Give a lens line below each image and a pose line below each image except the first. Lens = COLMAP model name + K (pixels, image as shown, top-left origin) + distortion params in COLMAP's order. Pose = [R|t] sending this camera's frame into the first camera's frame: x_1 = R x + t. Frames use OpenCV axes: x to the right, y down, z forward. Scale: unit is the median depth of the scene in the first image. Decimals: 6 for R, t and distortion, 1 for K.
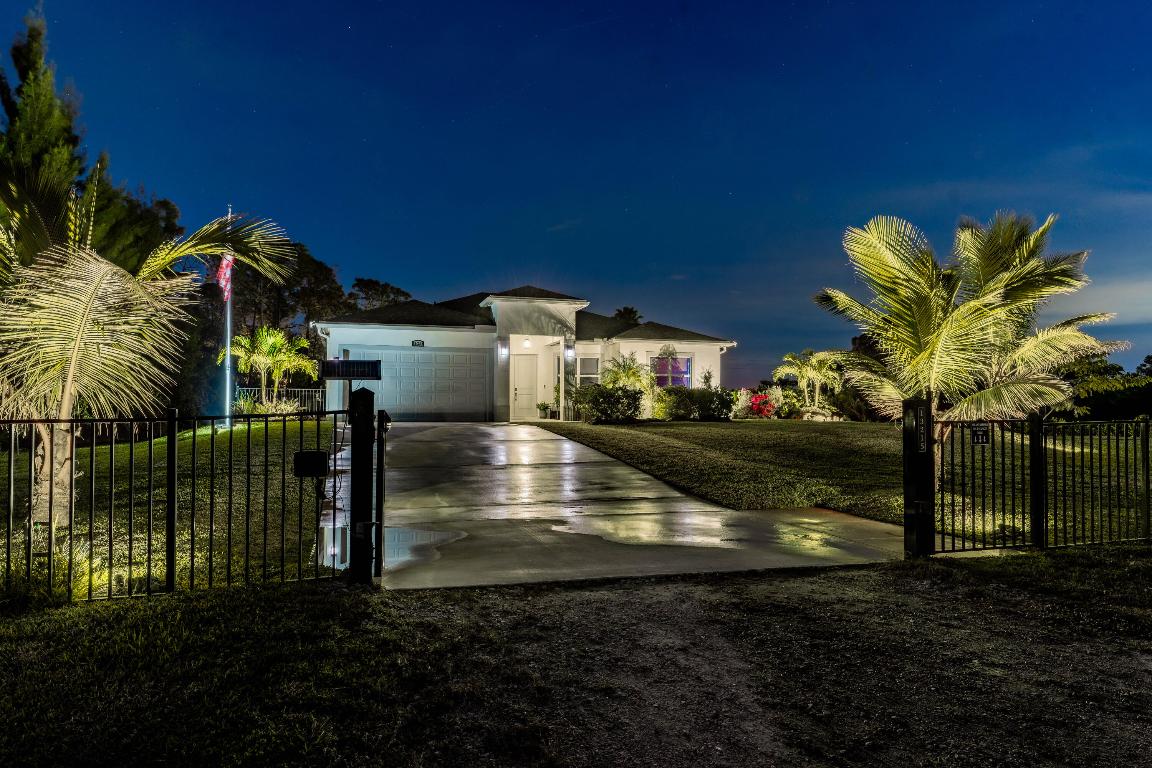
lens RADIAL K [[739.8, 0, 574.2], [0, 739.8, 384.9], [0, 0, 1]] dist [0.007992, 0.002975]
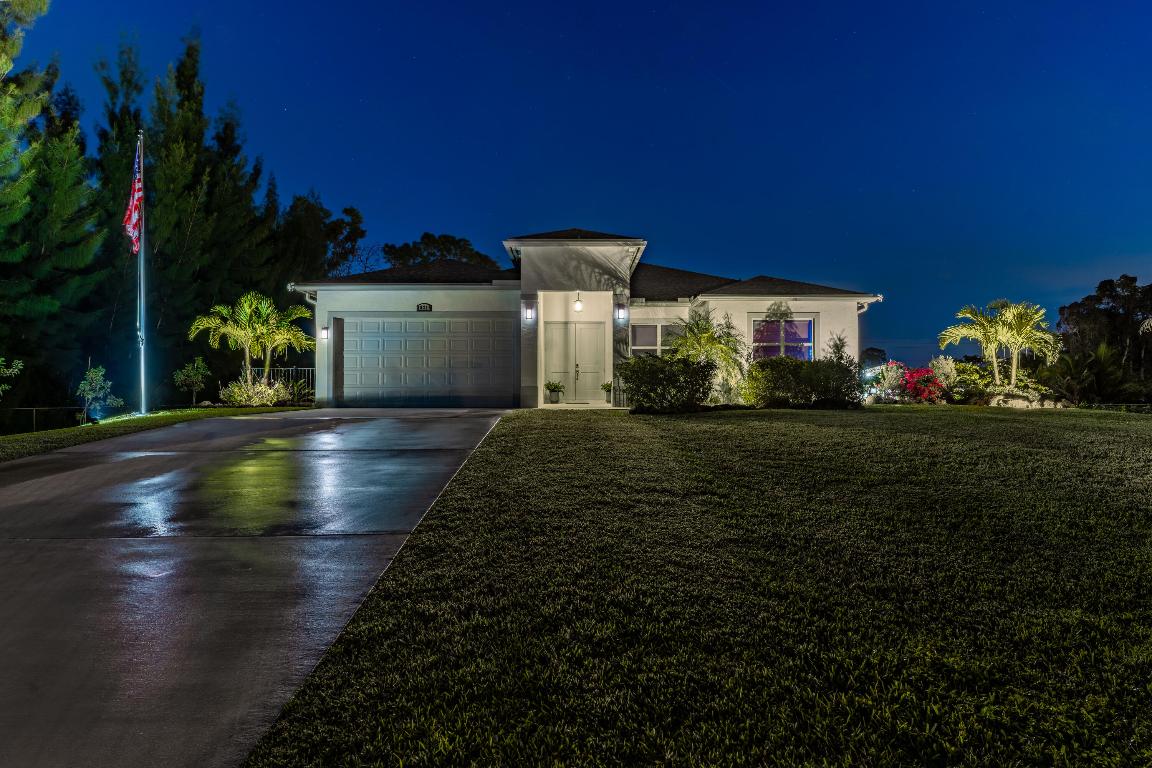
lens RADIAL K [[625.0, 0, 576.9], [0, 625.0, 383.9], [0, 0, 1]] dist [-0.002772, 0.002814]
pose [[0.957778, -0.005903, -0.287448, 0.128136], [0.012636, 0.999687, 0.021575, 0.011955], [0.287231, -0.024296, 0.957553, 0.397045]]
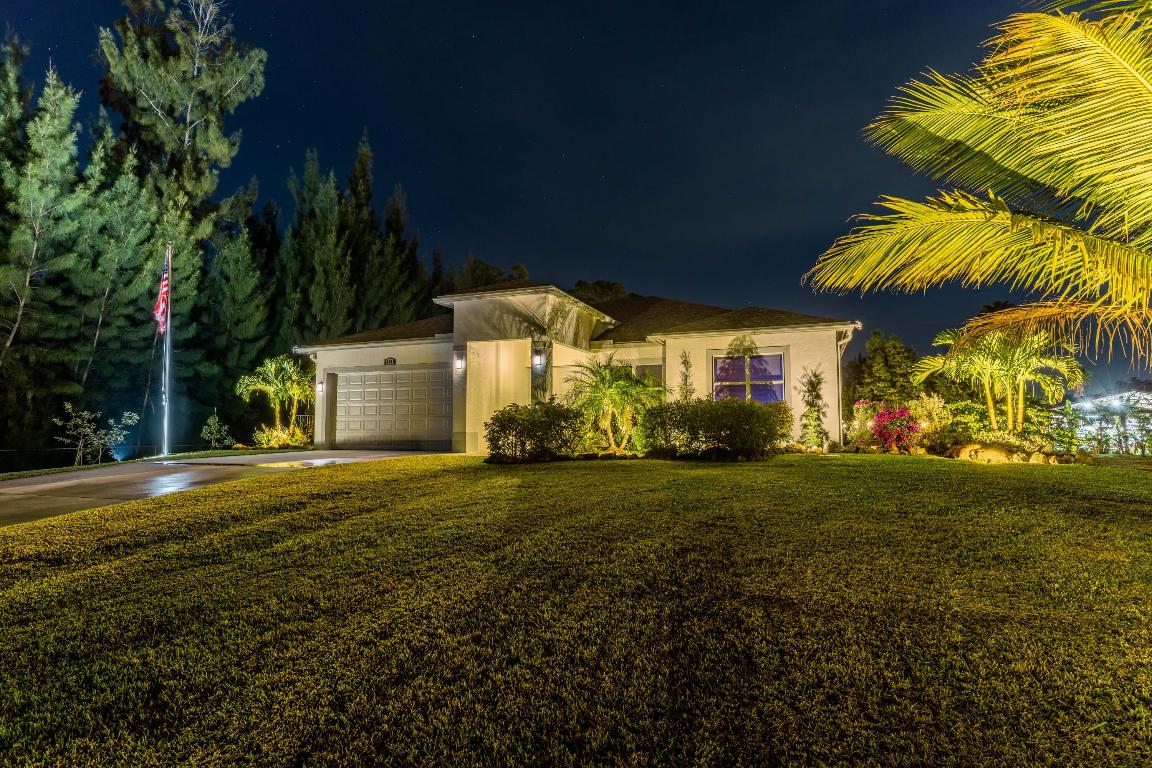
lens RADIAL K [[607.4, 0, 575.8], [0, 607.4, 379.5], [0, 0, 1]] dist [0.004262, 0.001079]
pose [[0.781999, -0.052087, -0.621100, 0.395531], [0.029731, 0.998485, -0.046302, 0.005222], [0.622571, 0.017742, 0.782362, 0.551673]]
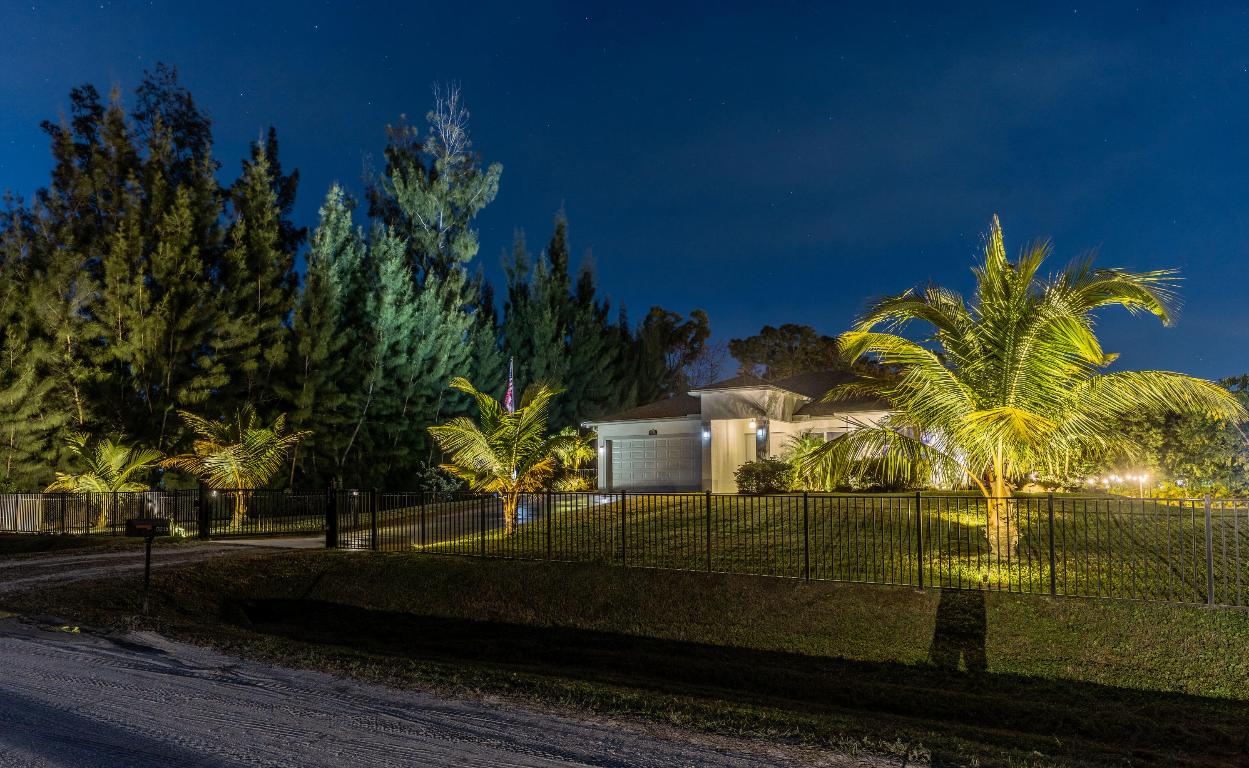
lens RADIAL K [[825.9, 0, 577.5], [0, 825.9, 433.6], [0, 0, 1]] dist [-0.004669, -0.000973]
pose [[0.641148, -0.054356, -0.765490, 0.781326], [0.034606, 0.998522, -0.041919, 0.002155], [0.766637, 0.000385, 0.642081, -0.027732]]
